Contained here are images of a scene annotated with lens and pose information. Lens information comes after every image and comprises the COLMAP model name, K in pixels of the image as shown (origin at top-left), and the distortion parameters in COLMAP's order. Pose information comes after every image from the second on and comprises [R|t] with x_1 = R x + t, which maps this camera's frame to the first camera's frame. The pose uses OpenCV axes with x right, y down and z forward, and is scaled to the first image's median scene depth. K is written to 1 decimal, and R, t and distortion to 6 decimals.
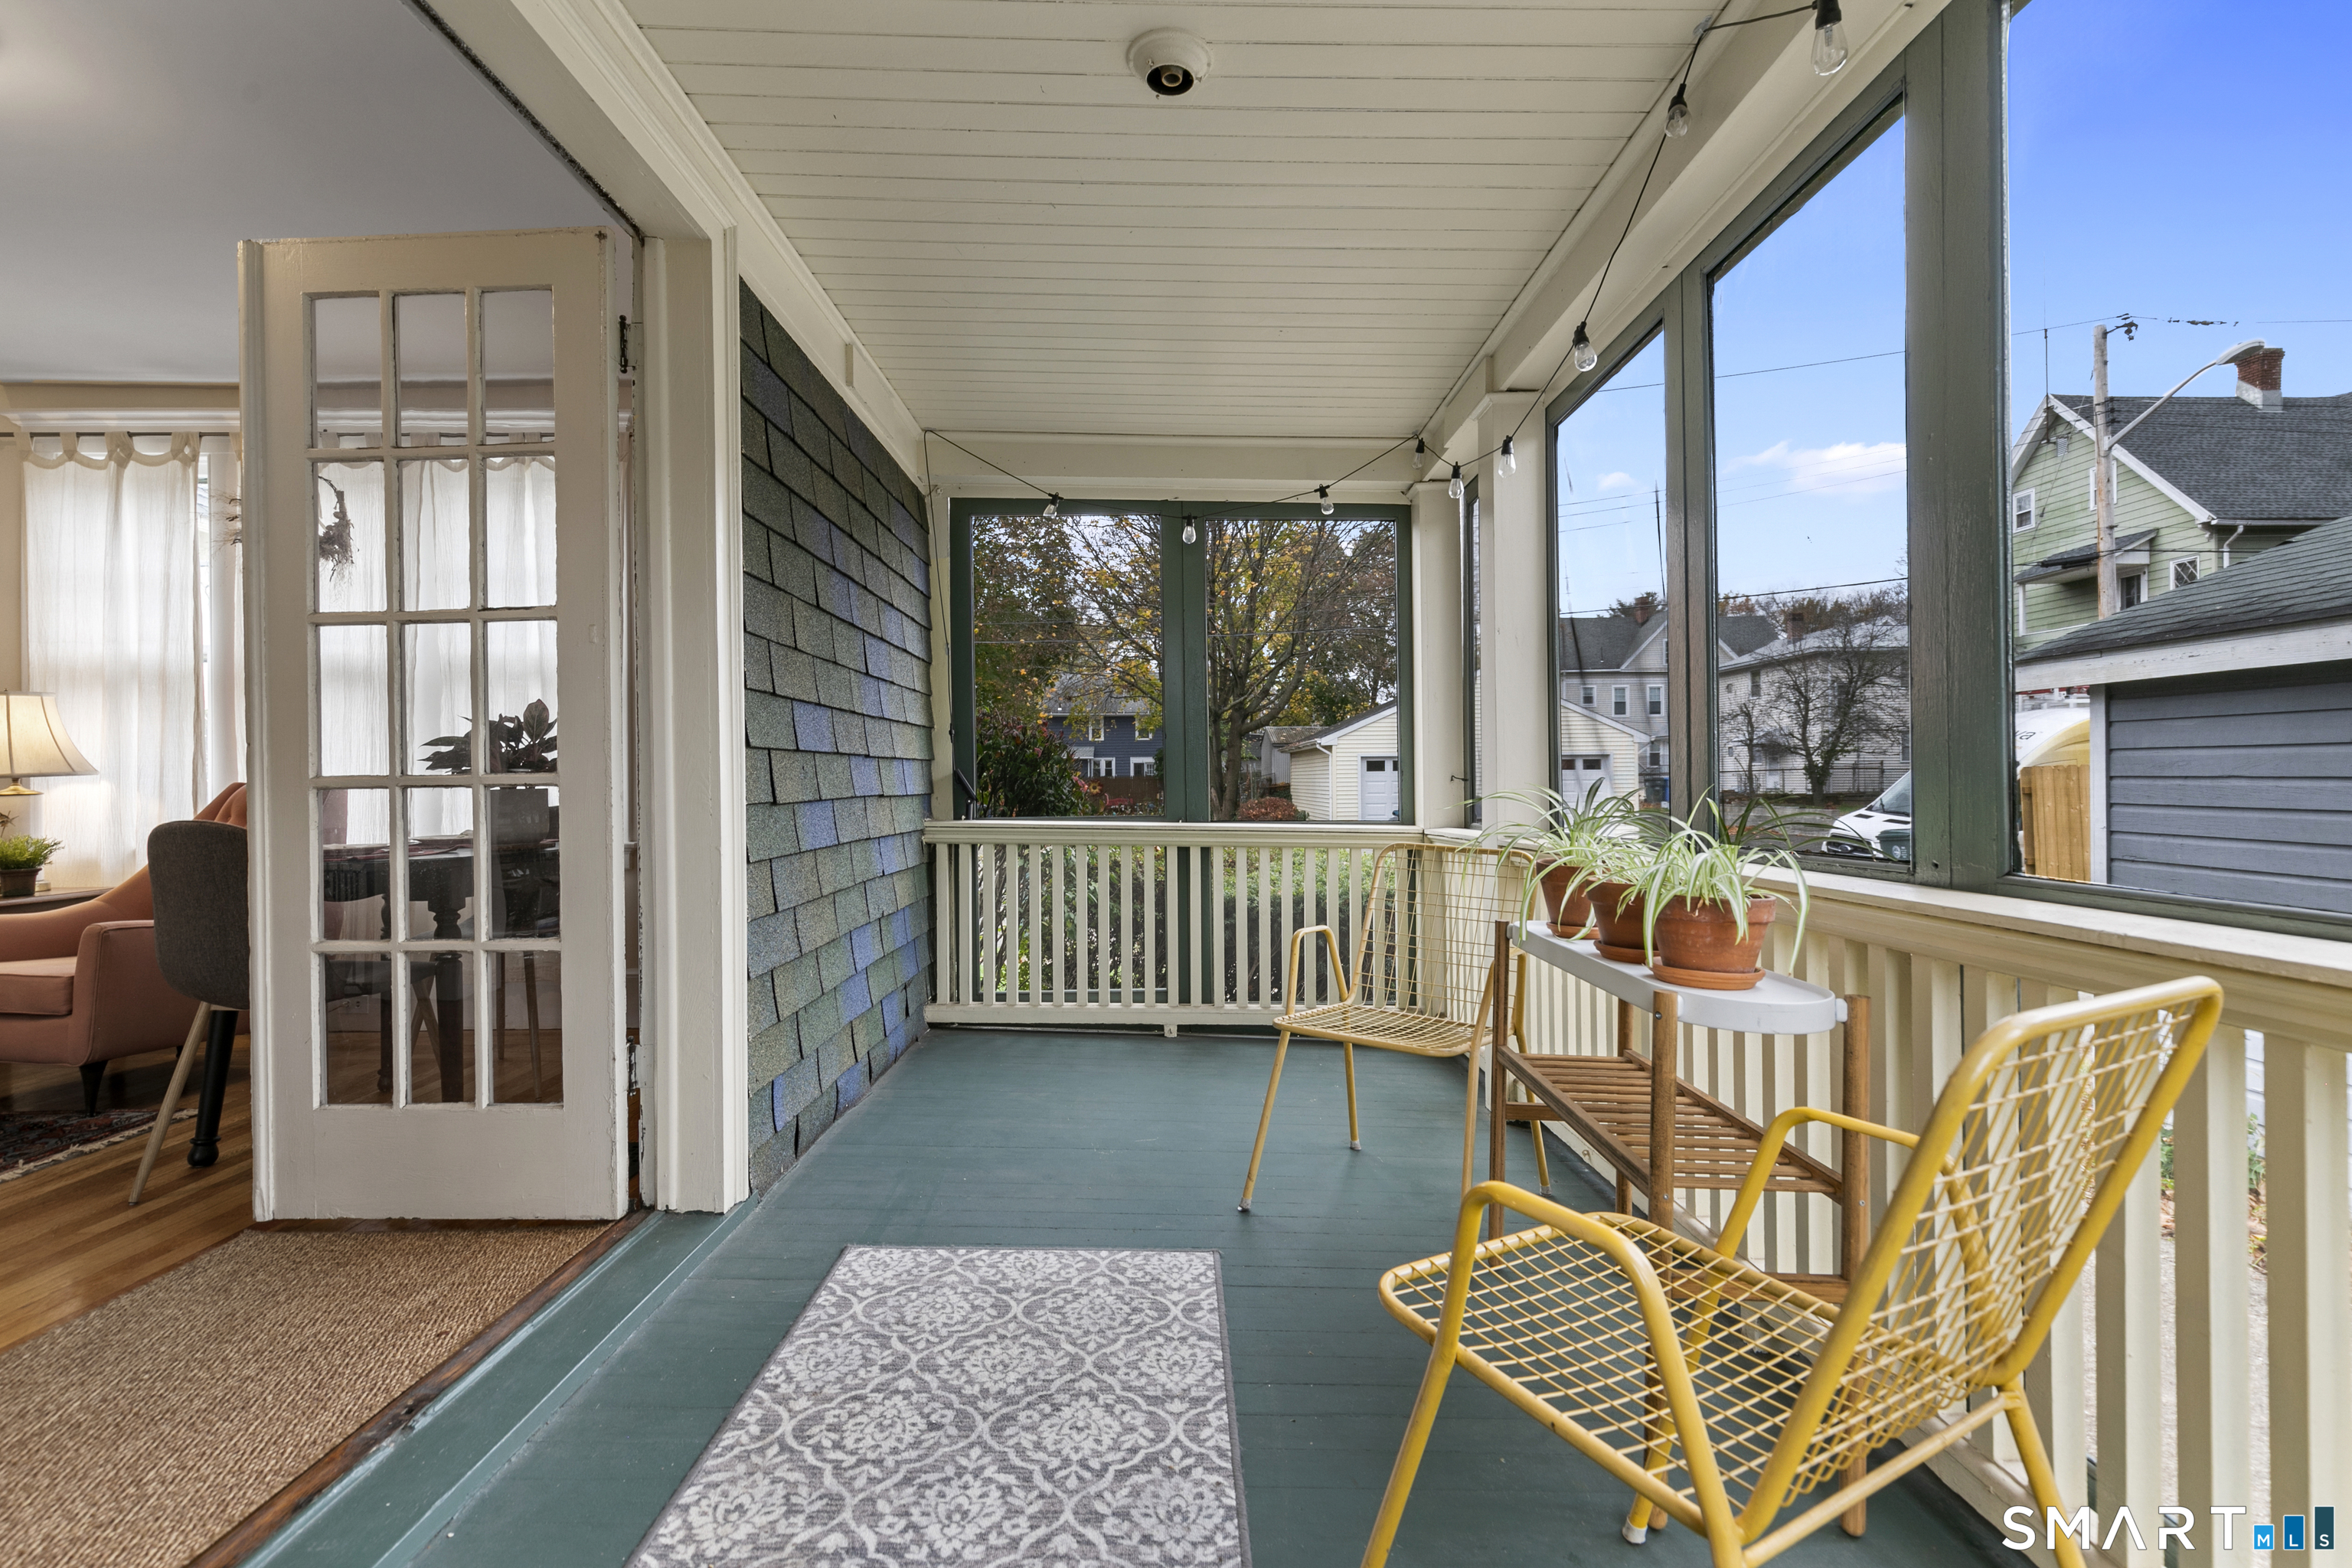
lens RADIAL K [[1073.4, 0, 1176.0], [0, 1073.4, 784.0], [0, 0, 1]] dist [0.018183, -0.000920]
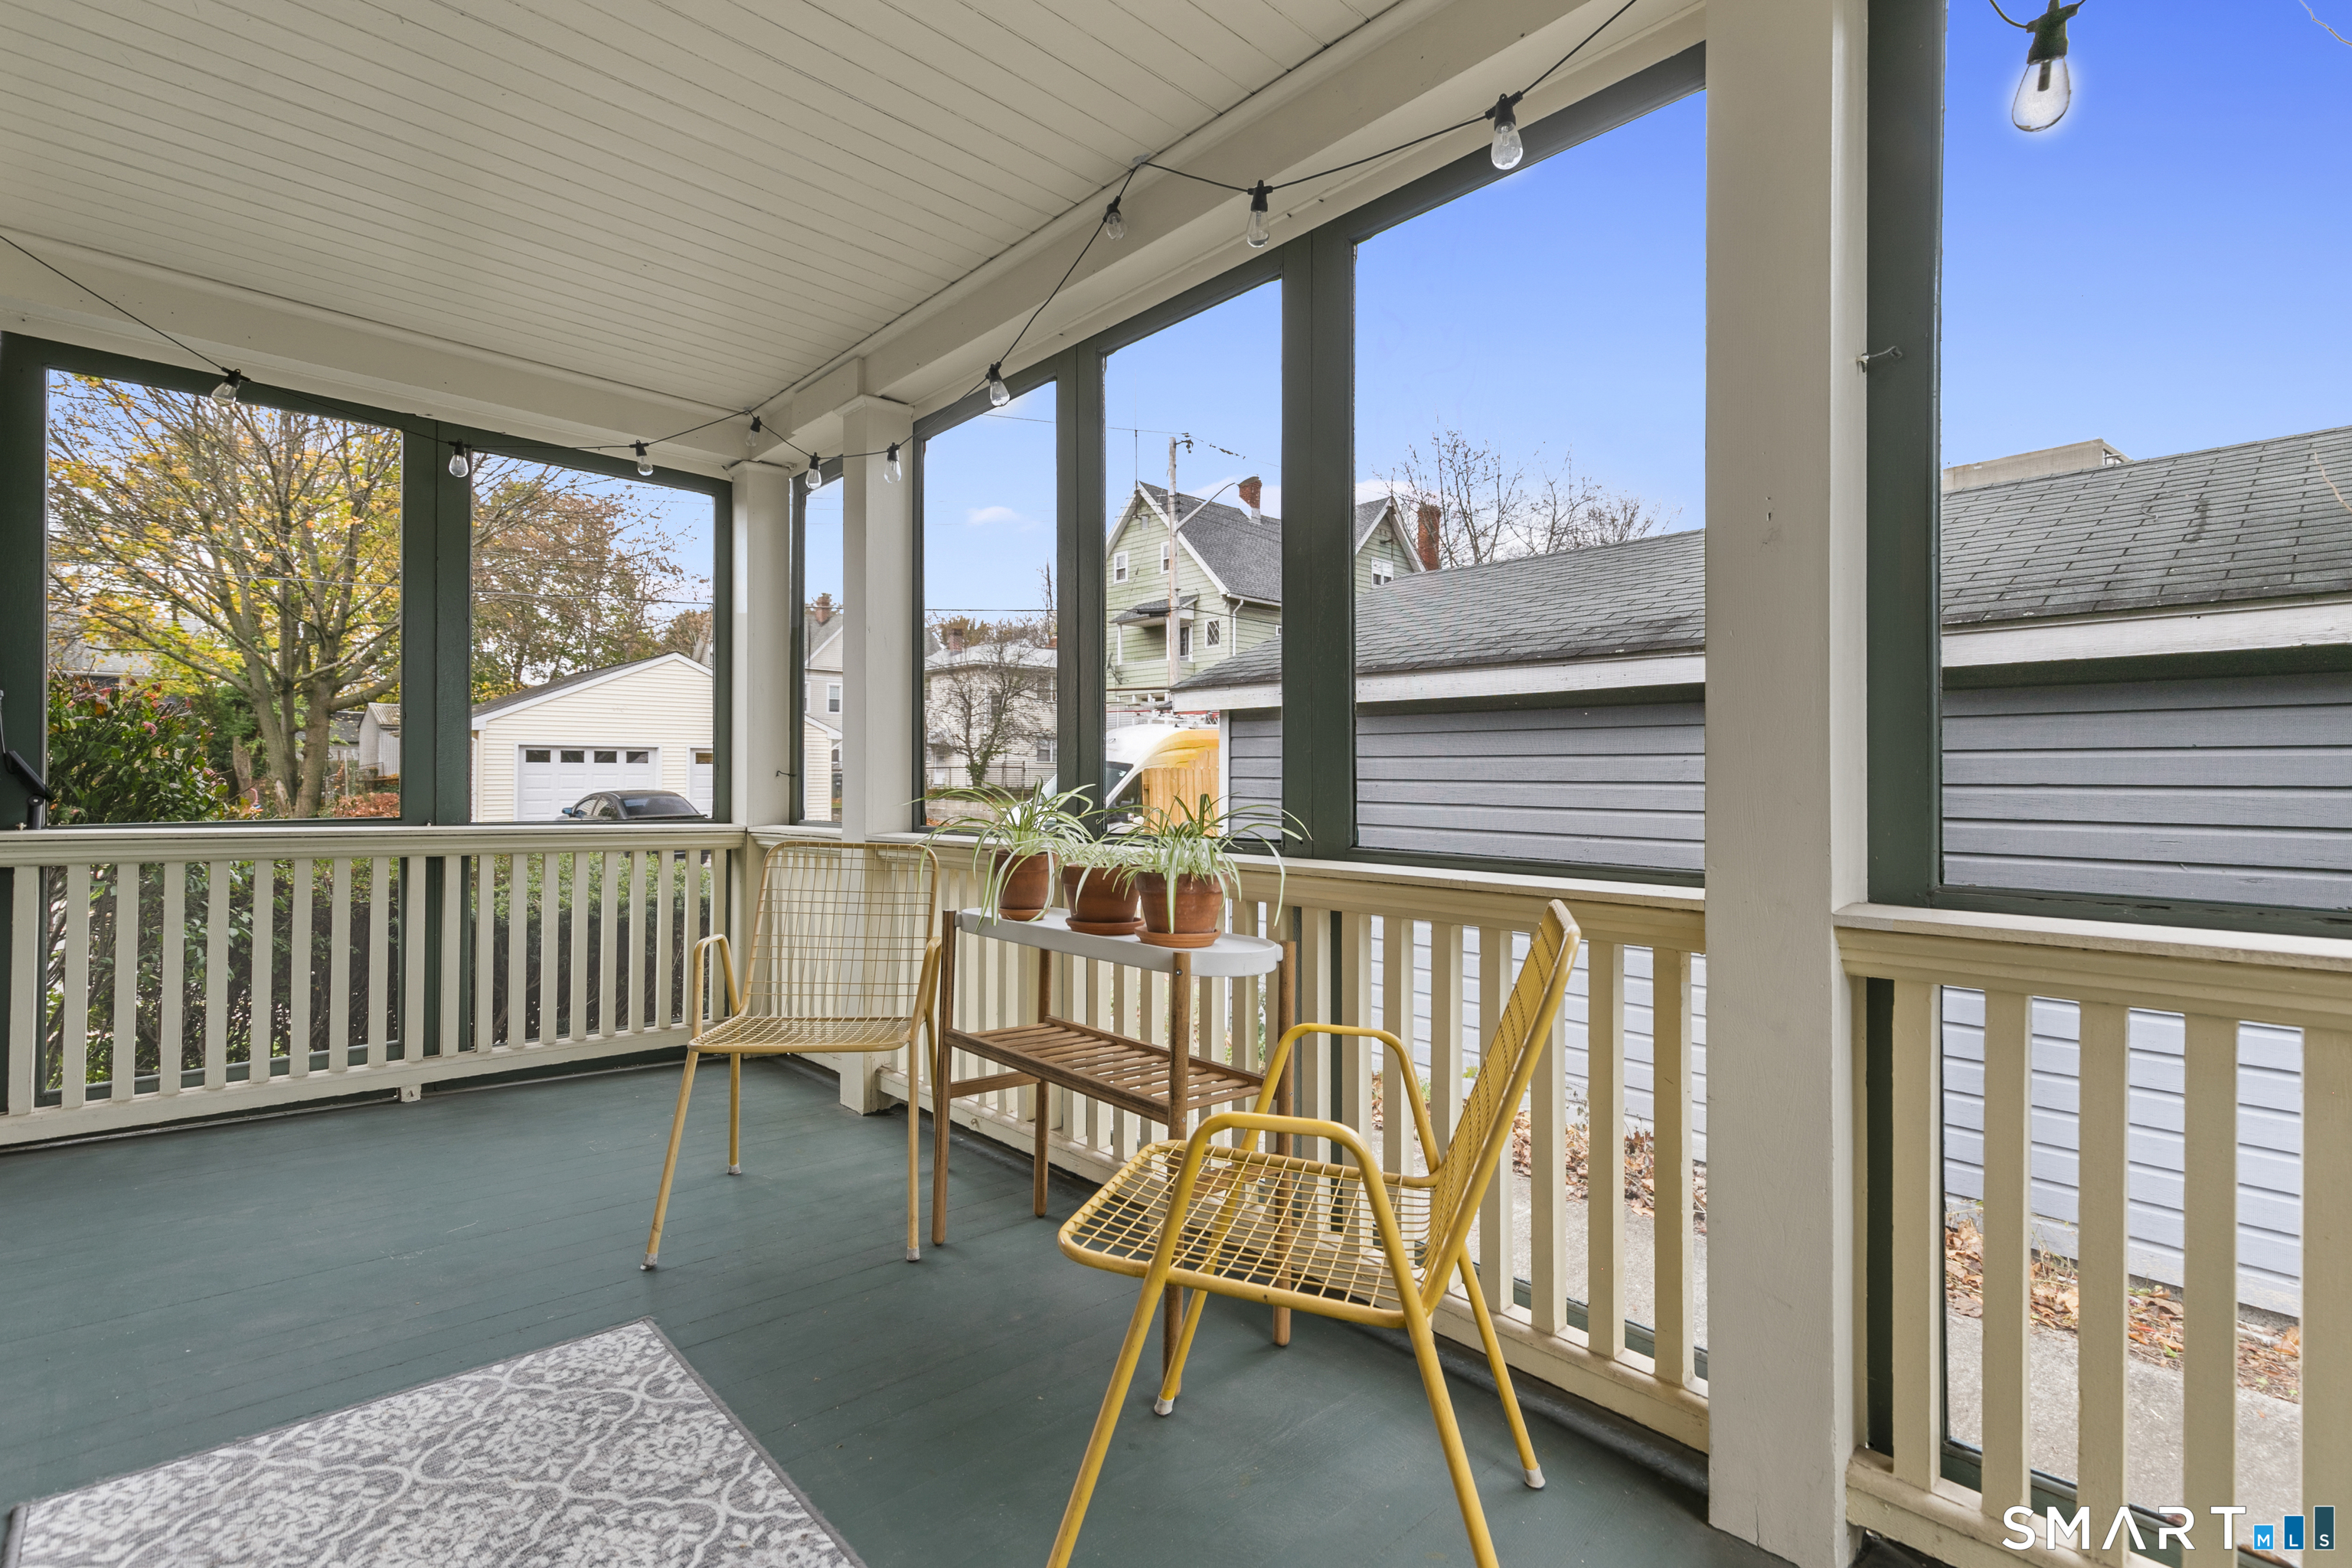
lens RADIAL K [[1095.1, 0, 1171.5], [0, 1095.1, 766.7], [0, 0, 1]] dist [0.030402, -0.004653]
pose [[0.741114, 0.014547, 0.671222, -0.139715], [-0.007153, 0.999880, -0.013772, -0.000206], [-0.671341, 0.005405, 0.741129, 0.029492]]
